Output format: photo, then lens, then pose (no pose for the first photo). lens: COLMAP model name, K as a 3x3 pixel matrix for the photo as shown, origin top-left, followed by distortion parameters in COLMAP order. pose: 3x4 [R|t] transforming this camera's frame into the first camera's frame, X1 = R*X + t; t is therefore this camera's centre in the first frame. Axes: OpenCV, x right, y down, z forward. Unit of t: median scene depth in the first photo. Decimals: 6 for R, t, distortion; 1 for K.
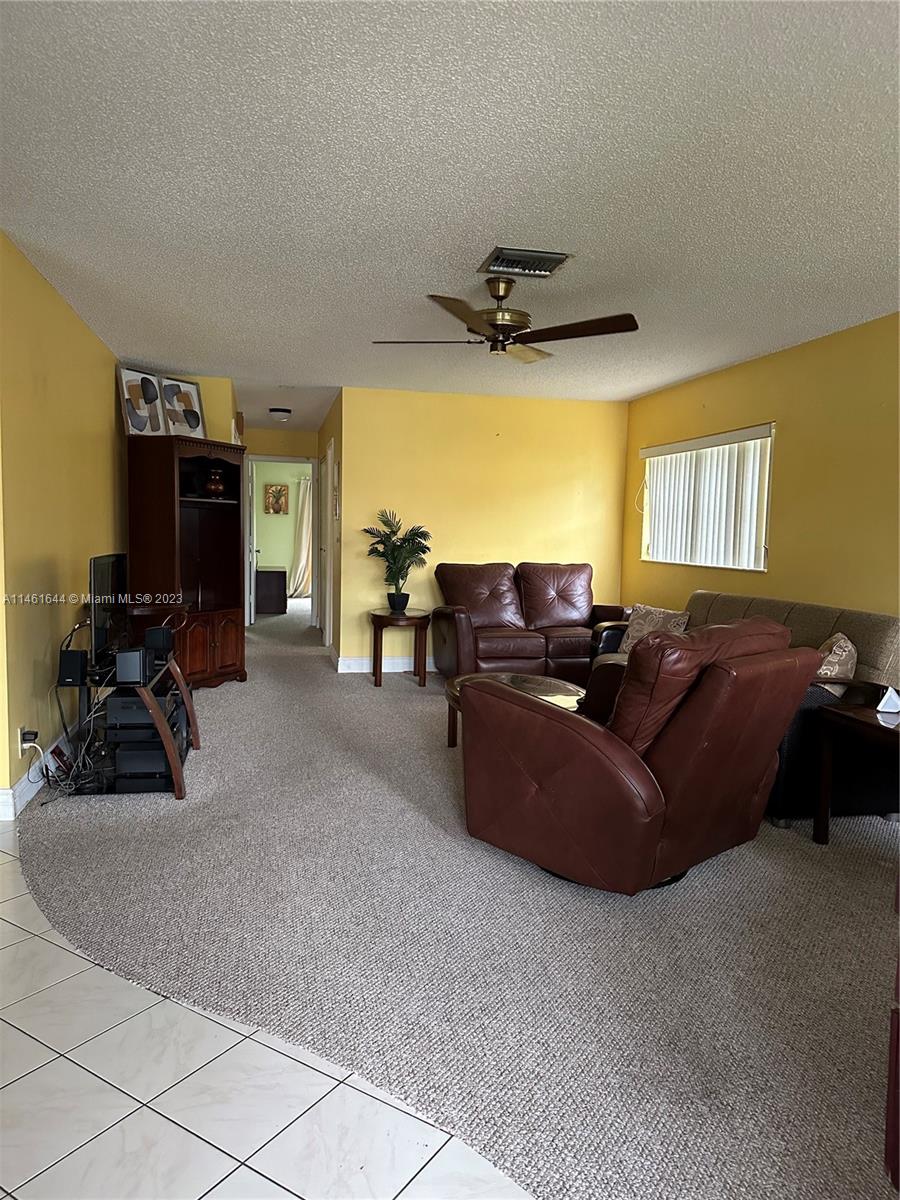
lens RADIAL K [[843.8, 0, 456.1], [0, 843.8, 607.1], [0, 0, 1]] dist [0.036325, -0.048731]
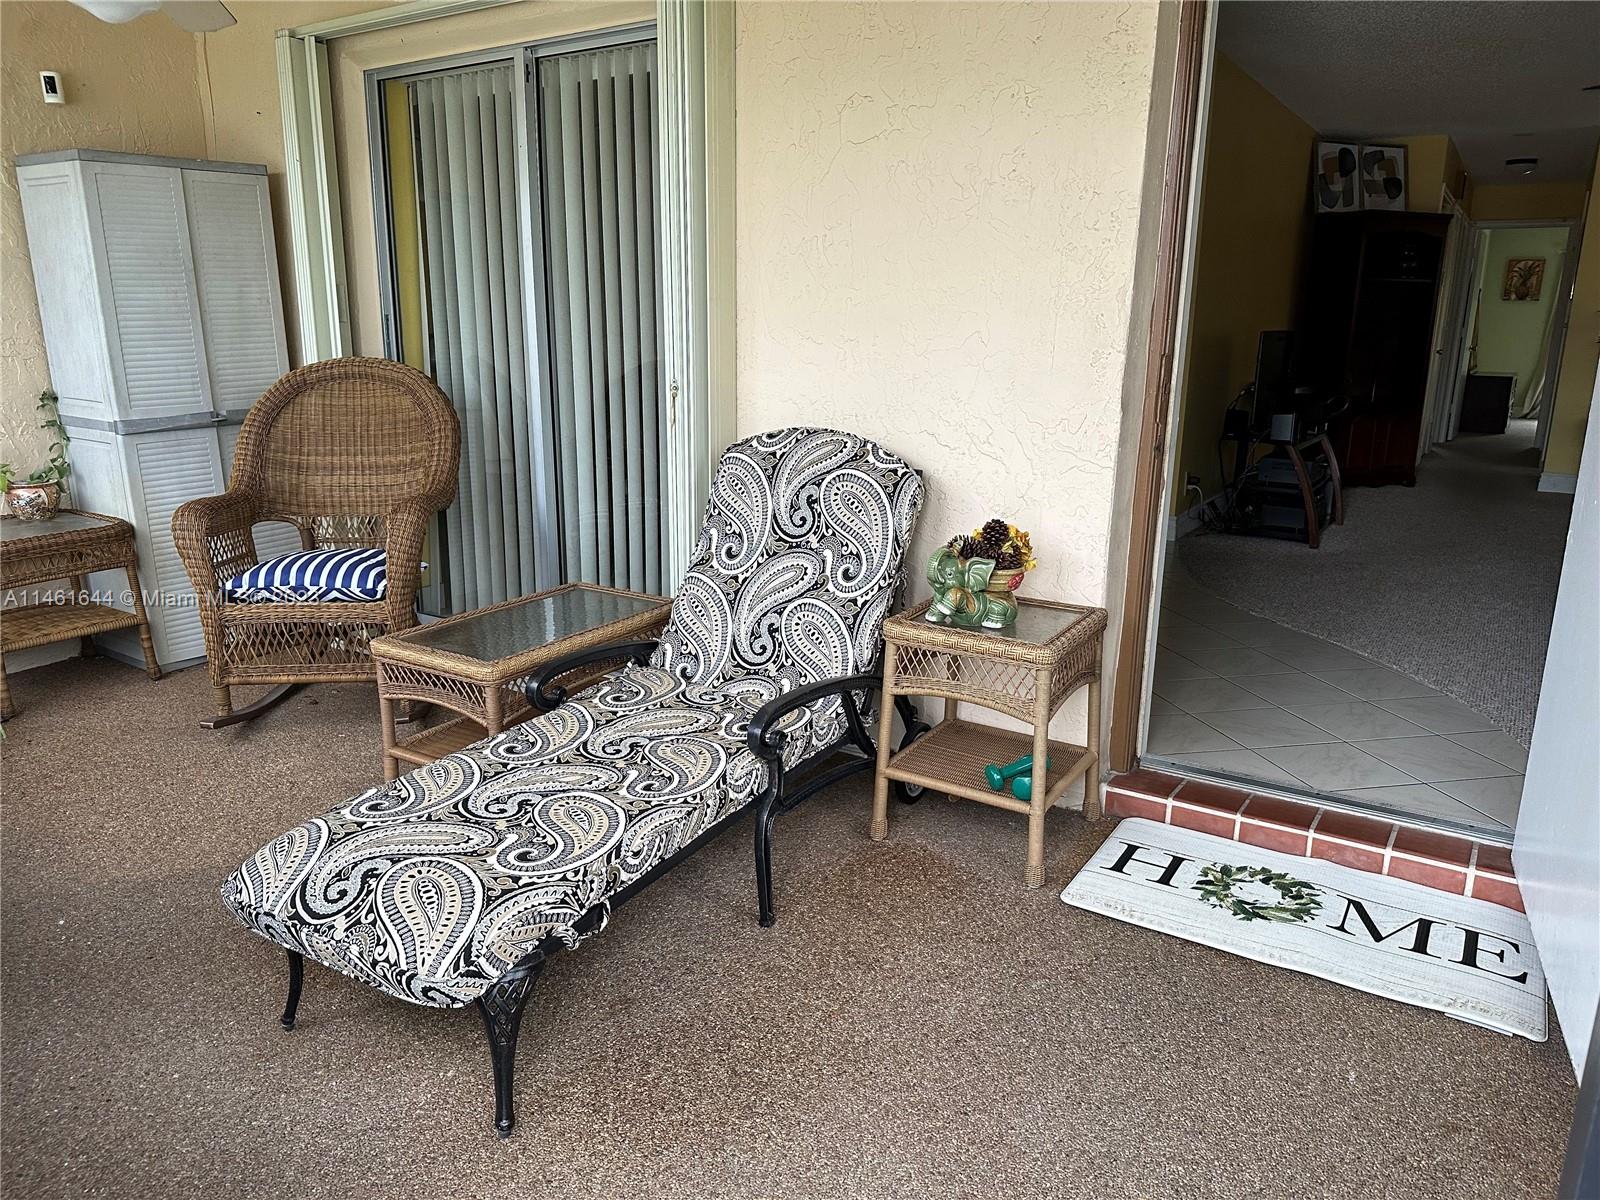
lens RADIAL K [[1125.0, 0, 795.2], [0, 1125.0, 601.4], [0, 0, 1]] dist [0.036325, -0.048731]
pose [[0.704172, 0.159931, -0.691784, 0.168990], [-0.062210, 0.984452, 0.164268, 0.061697], [0.707299, -0.072637, 0.703172, -0.385263]]
